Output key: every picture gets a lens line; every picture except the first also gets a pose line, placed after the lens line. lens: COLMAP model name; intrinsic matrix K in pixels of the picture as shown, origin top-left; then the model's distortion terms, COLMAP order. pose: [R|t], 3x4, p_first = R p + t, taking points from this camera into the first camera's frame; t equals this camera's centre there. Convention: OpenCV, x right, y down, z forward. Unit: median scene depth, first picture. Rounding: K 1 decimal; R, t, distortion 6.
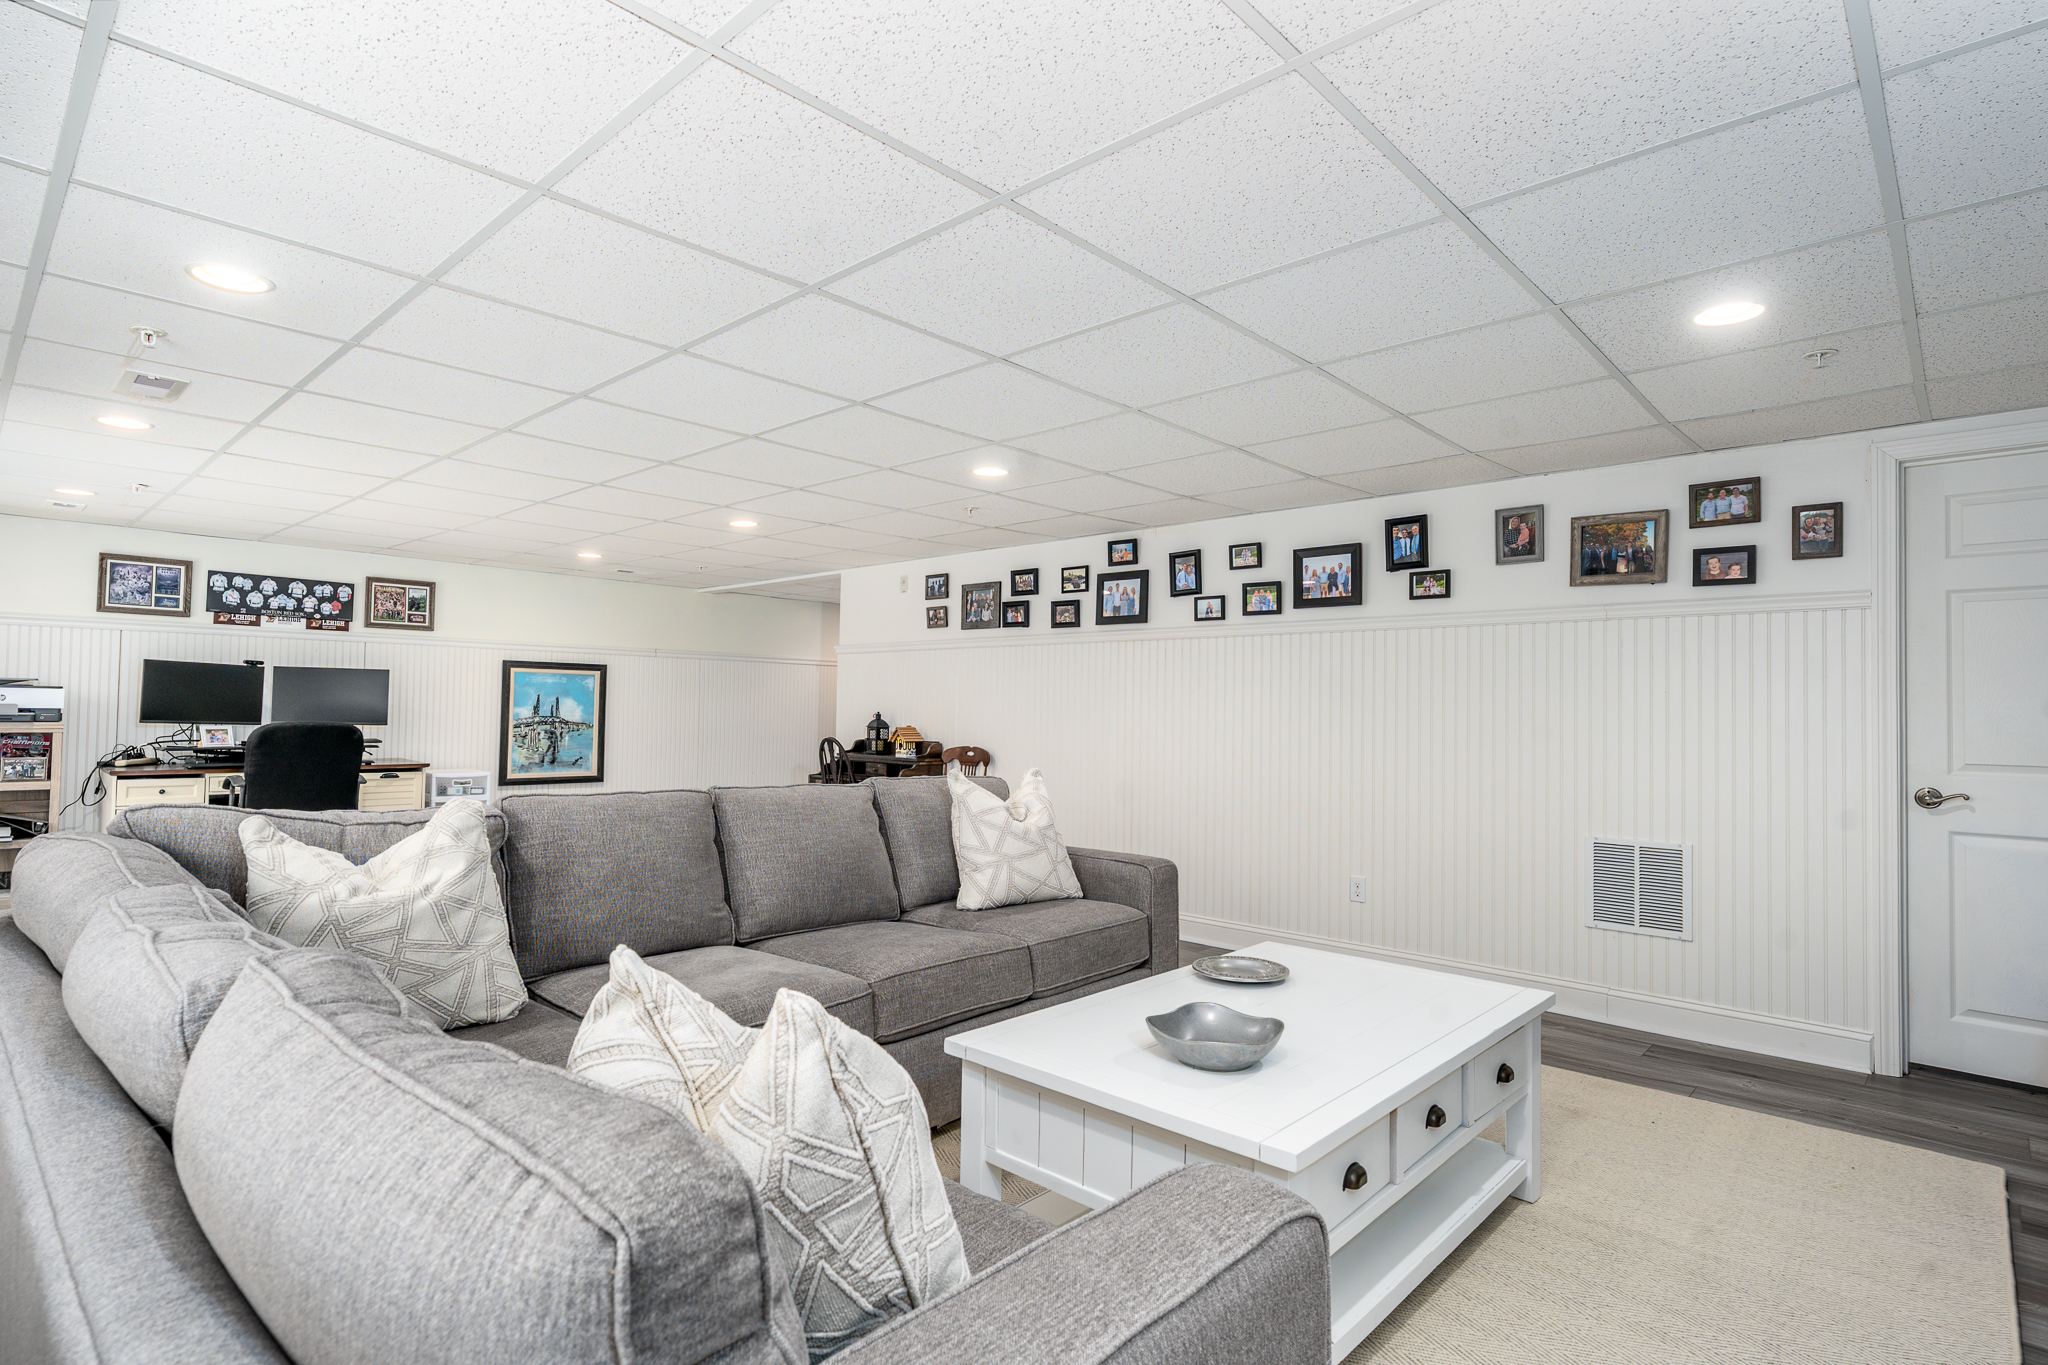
lens RADIAL K [[1009.1, 0, 1016.1], [0, 1009.1, 681.1], [0, 0, 1]] dist [-0.000598, -0.000204]
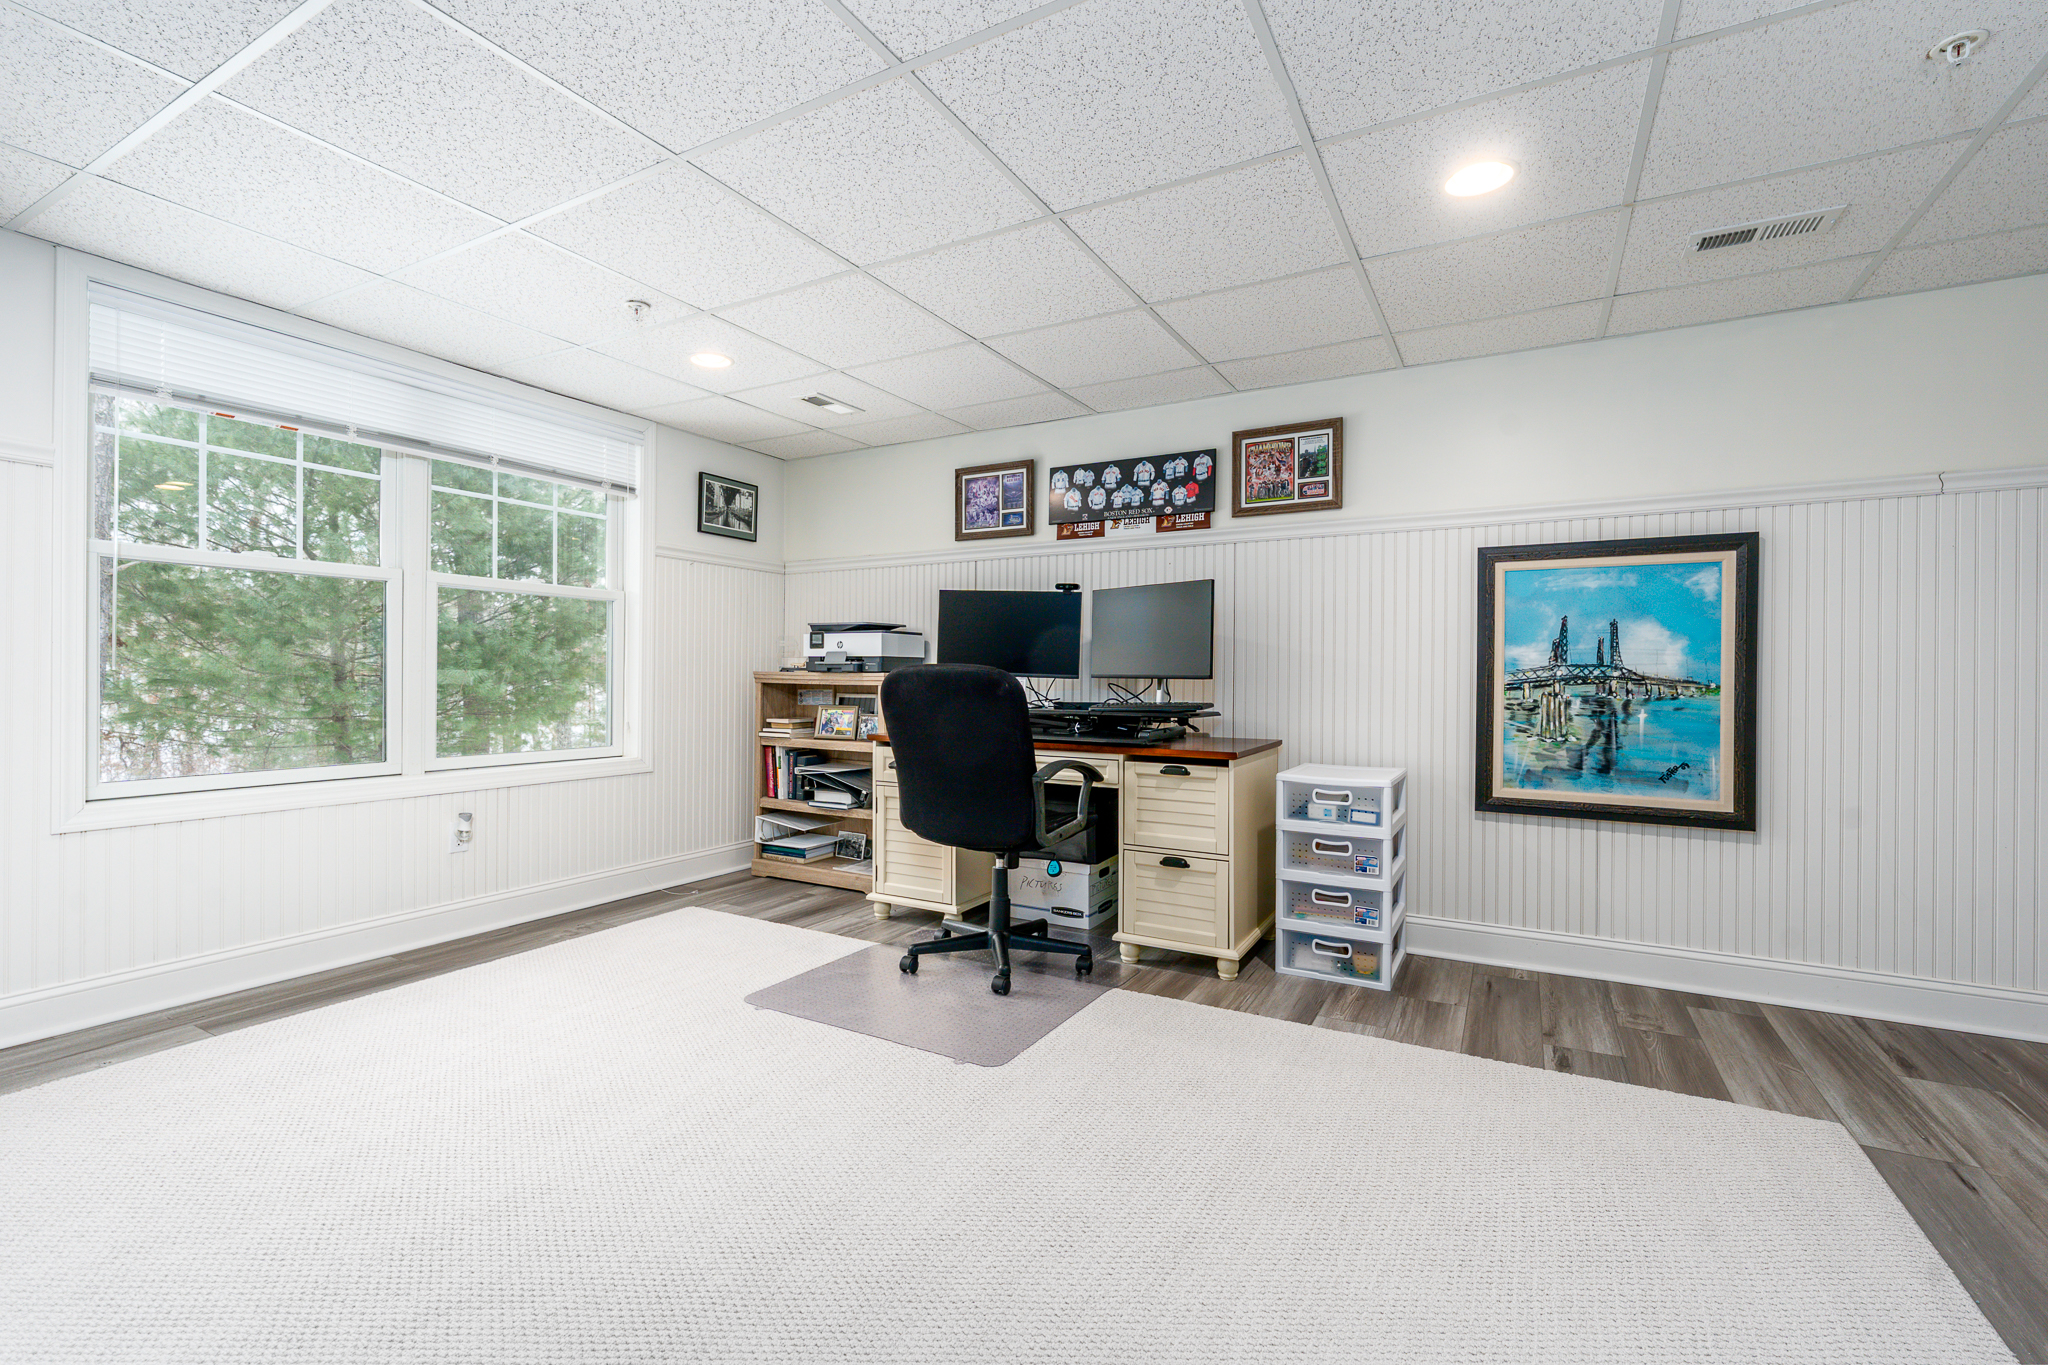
lens RADIAL K [[912.2, 0, 1018.2], [0, 912.2, 676.9], [0, 0, 1]] dist [0.000108, -0.000255]
pose [[0.225163, -0.013707, -0.974225, -0.153570], [0.023597, 0.999684, -0.008611, 0.043579], [0.974035, -0.021050, 0.225415, 0.773595]]
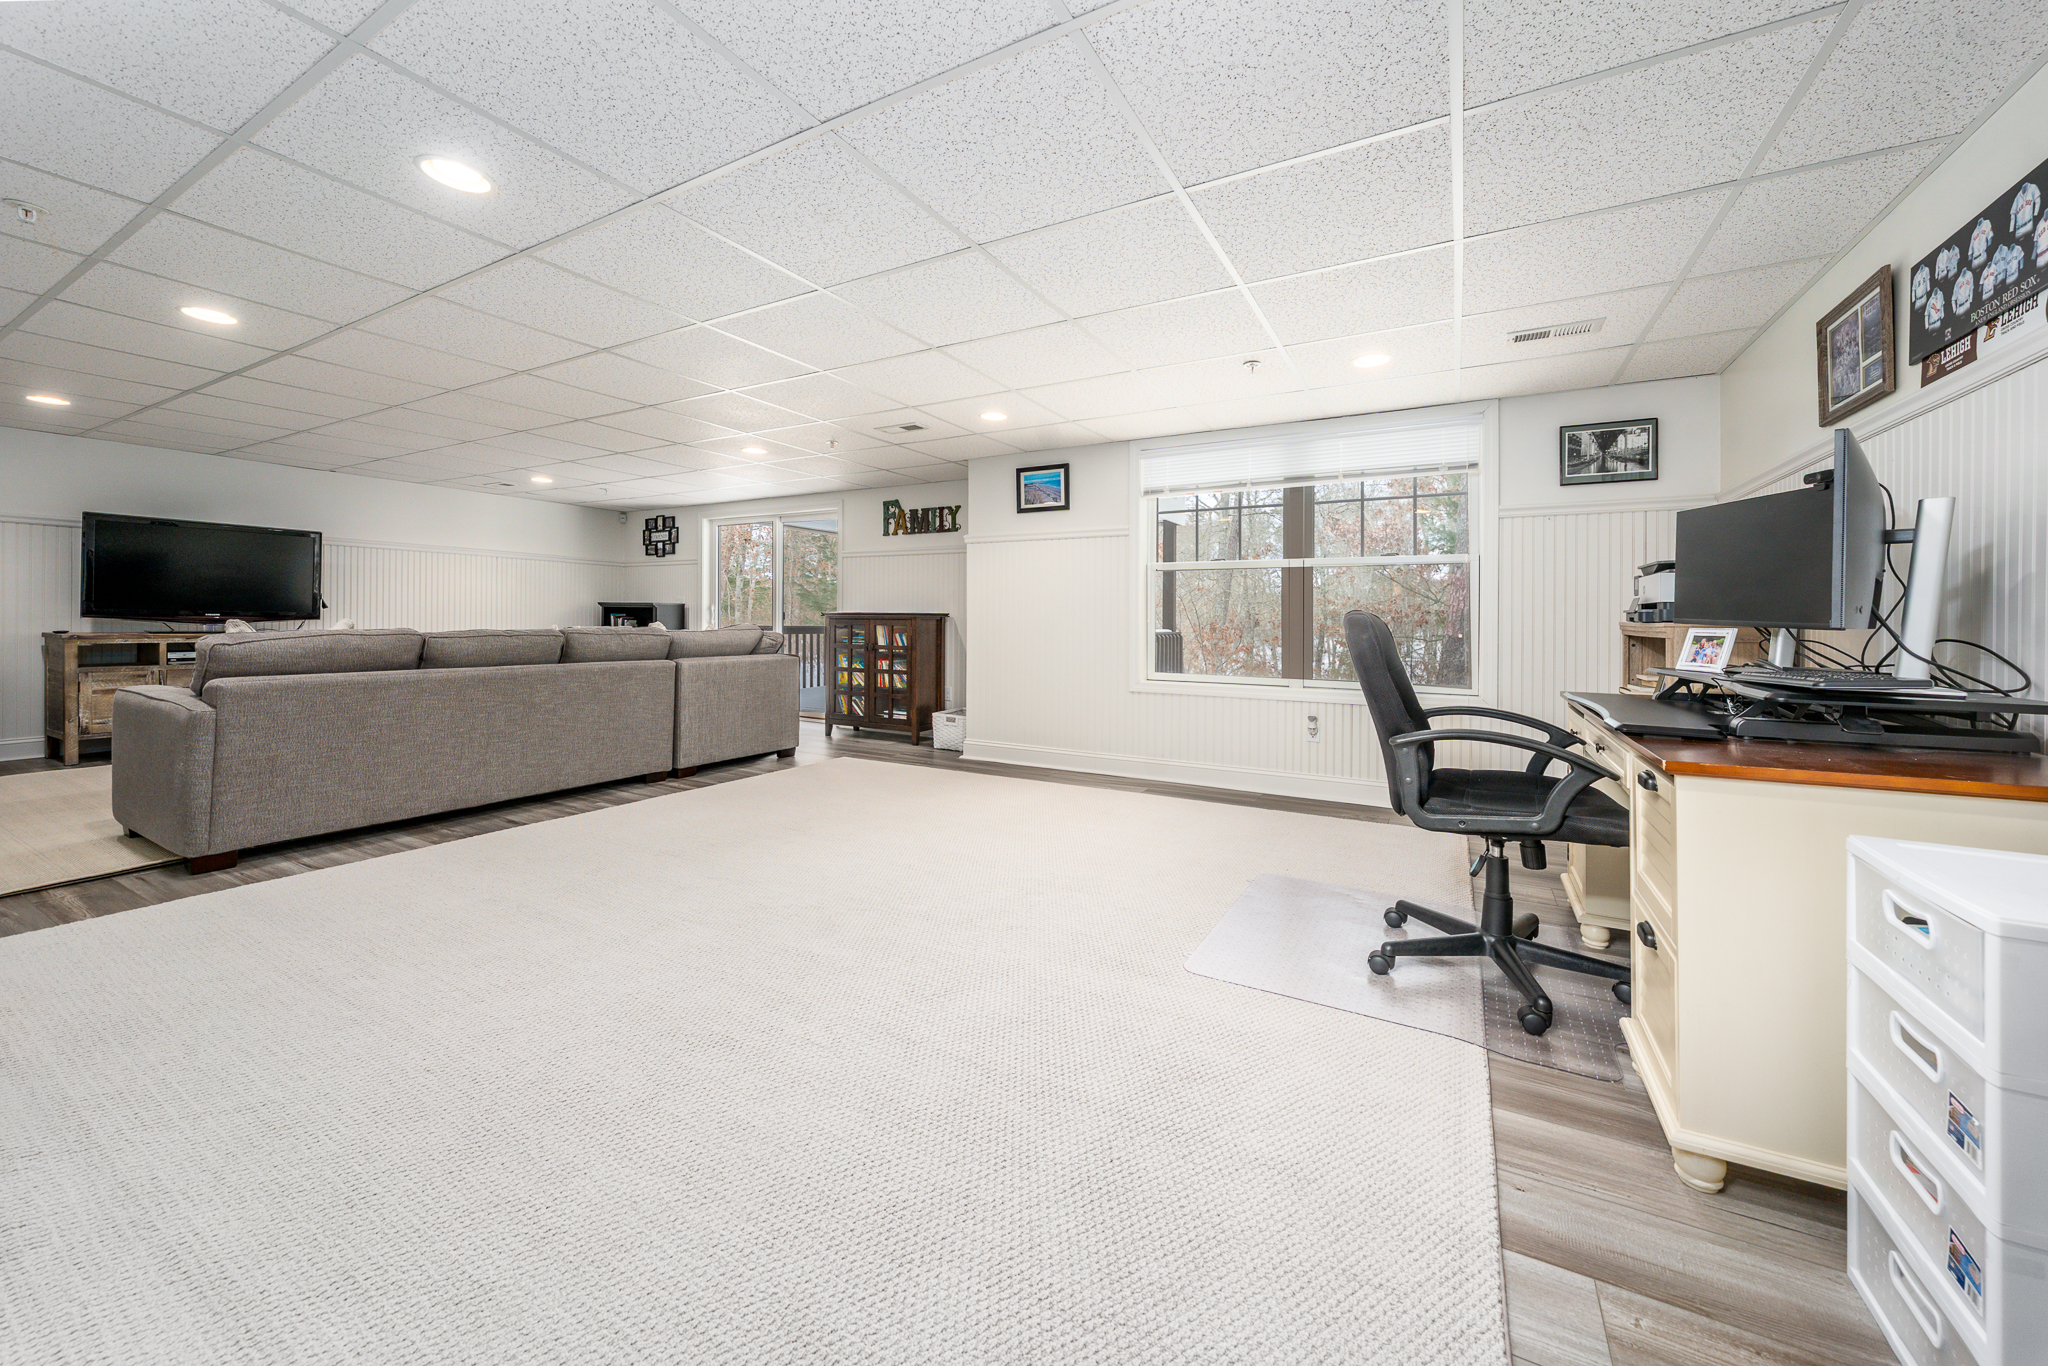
lens RADIAL K [[730.4, 0, 1076.0], [0, 730.4, 617.4], [0, 0, 1]] dist [-0.000624, -0.000096]
pose [[-0.963583, -0.025247, -0.266215, -0.360806], [-0.016270, 0.999224, -0.035873, 0.050136], [0.266914, -0.030236, -0.963246, 1.122339]]
